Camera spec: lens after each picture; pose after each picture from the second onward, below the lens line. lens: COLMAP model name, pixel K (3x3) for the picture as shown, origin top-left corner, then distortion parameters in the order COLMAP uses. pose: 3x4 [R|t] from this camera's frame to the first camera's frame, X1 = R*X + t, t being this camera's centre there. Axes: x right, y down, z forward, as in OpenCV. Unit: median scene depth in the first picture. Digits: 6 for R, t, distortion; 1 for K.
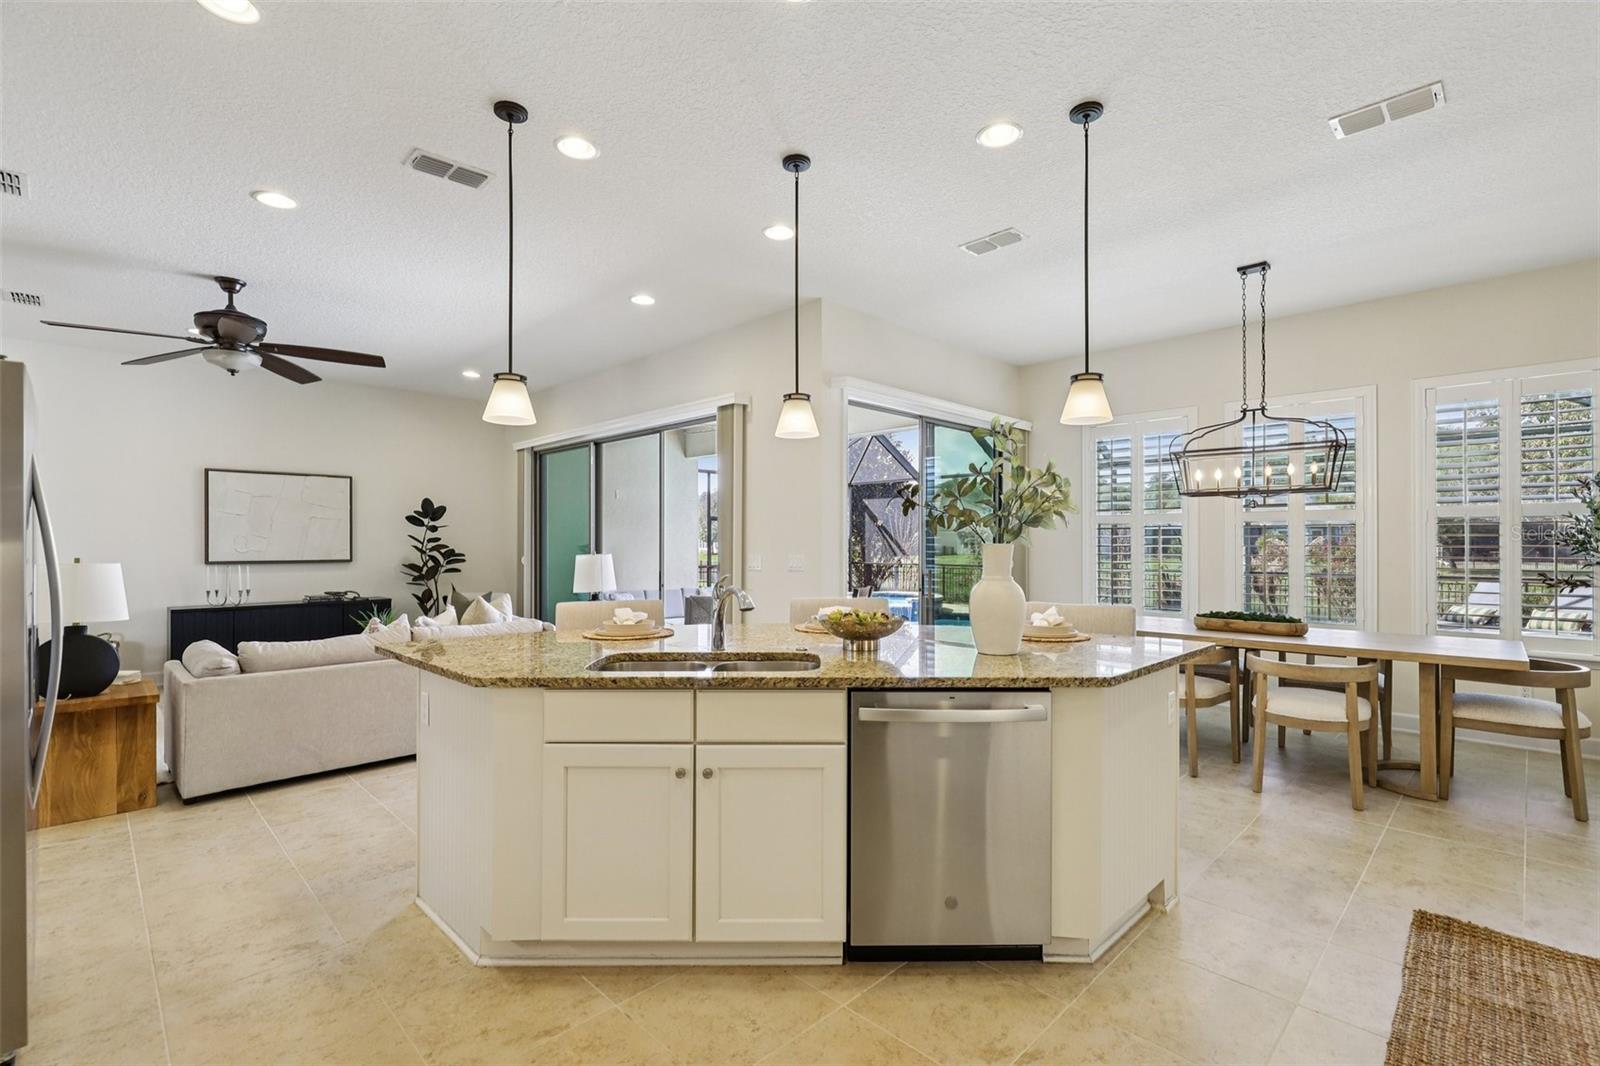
lens RADIAL K [[724.5, 0, 805.7], [0, 724.5, 540.9], [0, 0, 1]] dist [0.002093, -0.000184]
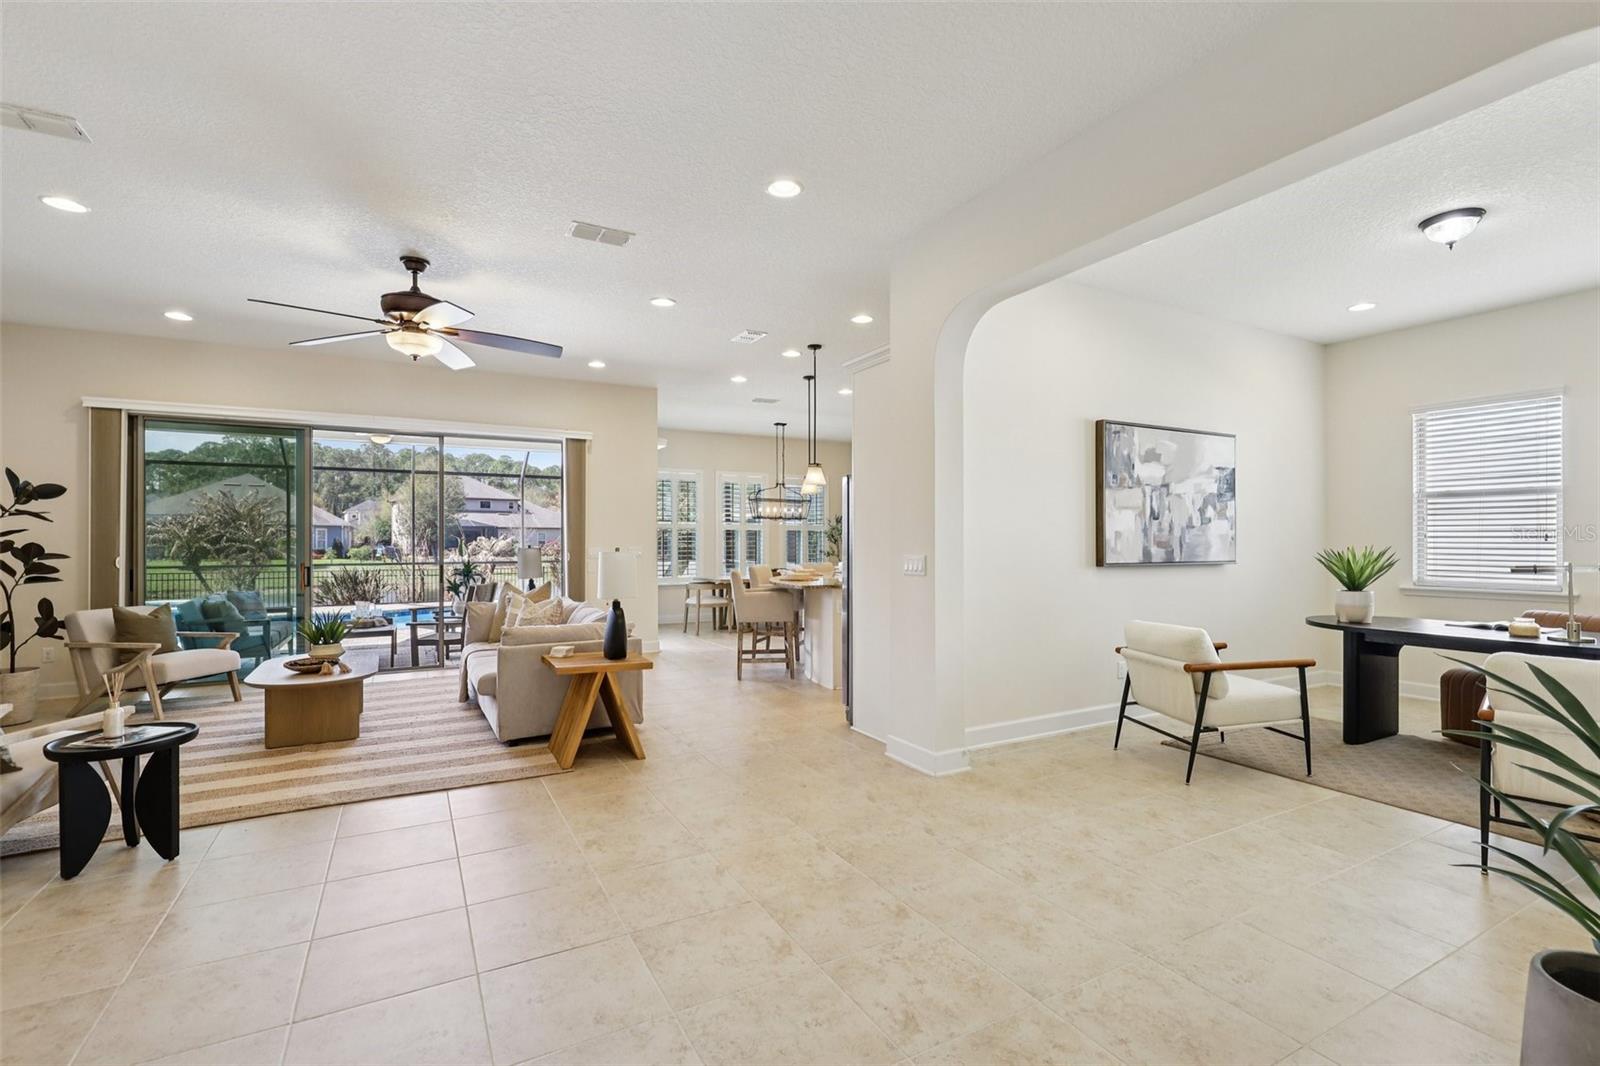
lens RADIAL K [[724.5, 0, 806.3], [0, 724.5, 540.3], [0, 0, 1]] dist [0.002093, -0.000184]
pose [[0.278451, 0.001834, 0.960449, -1.607354], [-0.001440, 0.999998, -0.001492, 0.008826], [-0.960449, -0.000968, 0.278453, 0.246259]]
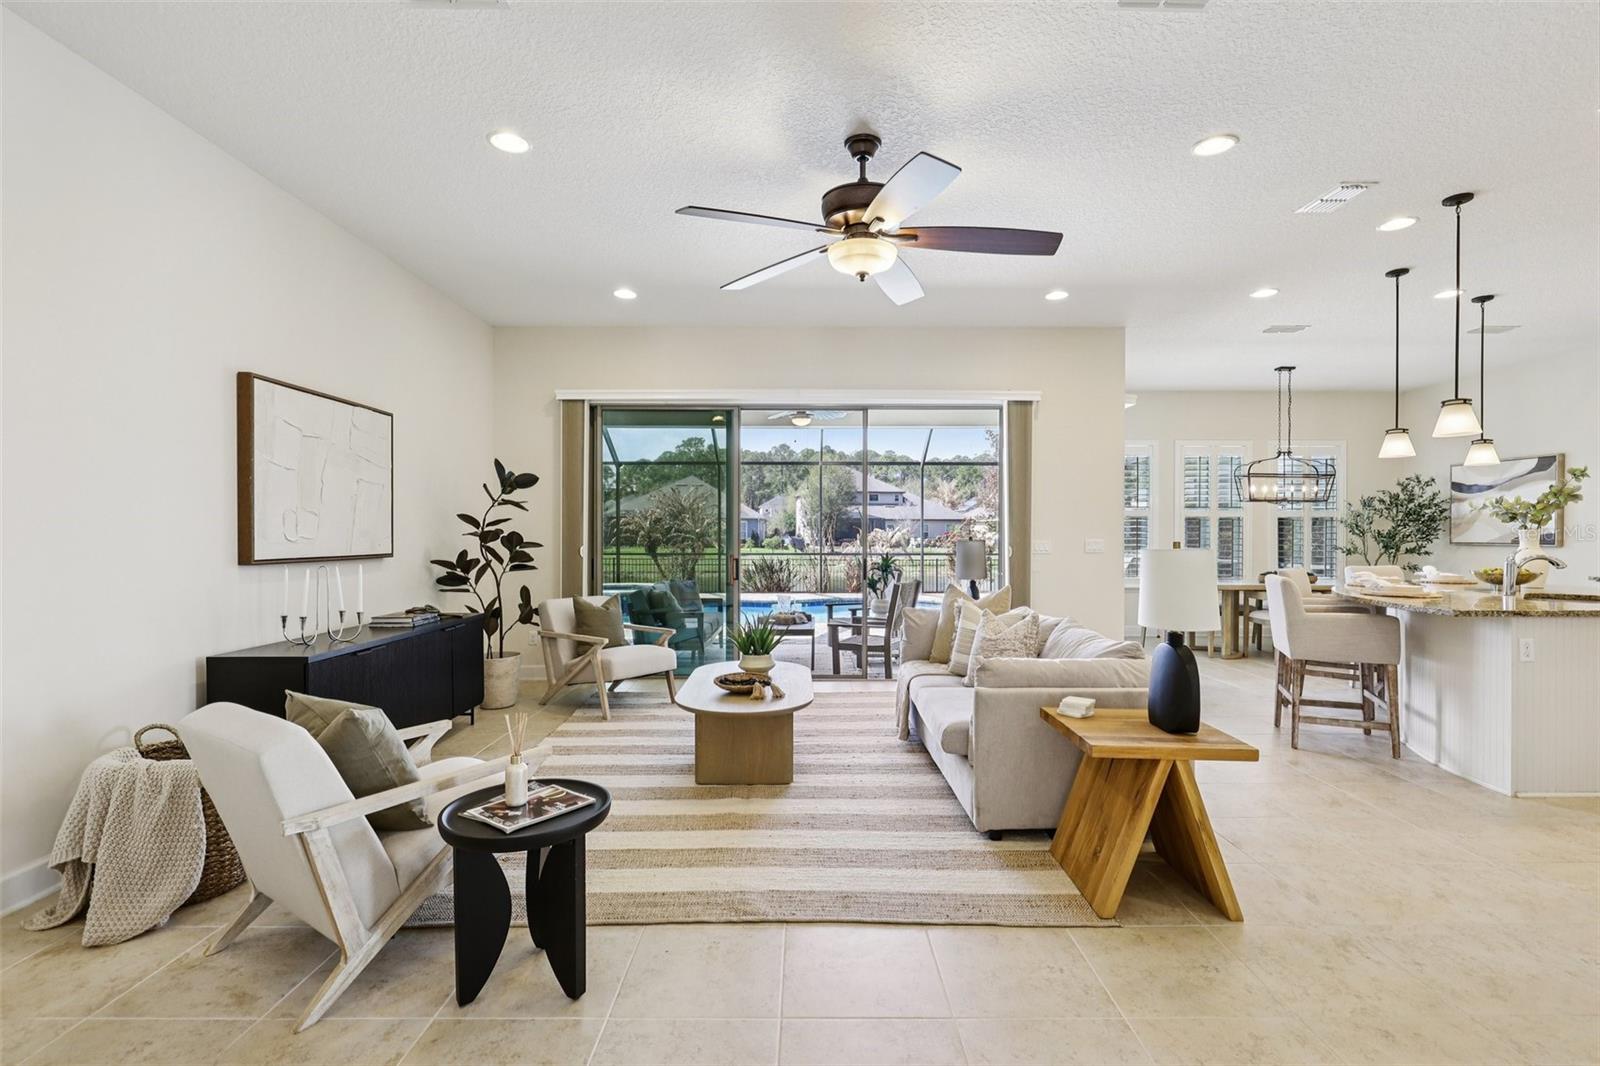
lens RADIAL K [[740.9, 0, 808.9], [0, 740.9, 536.7], [0, 0, 1]] dist [-0.002285, 0.000485]
pose [[0.704900, -0.001192, 0.709306, -1.365642], [-0.004436, 0.999972, 0.006090, 0.011727], [-0.709293, -0.007439, 0.704875, 0.551065]]
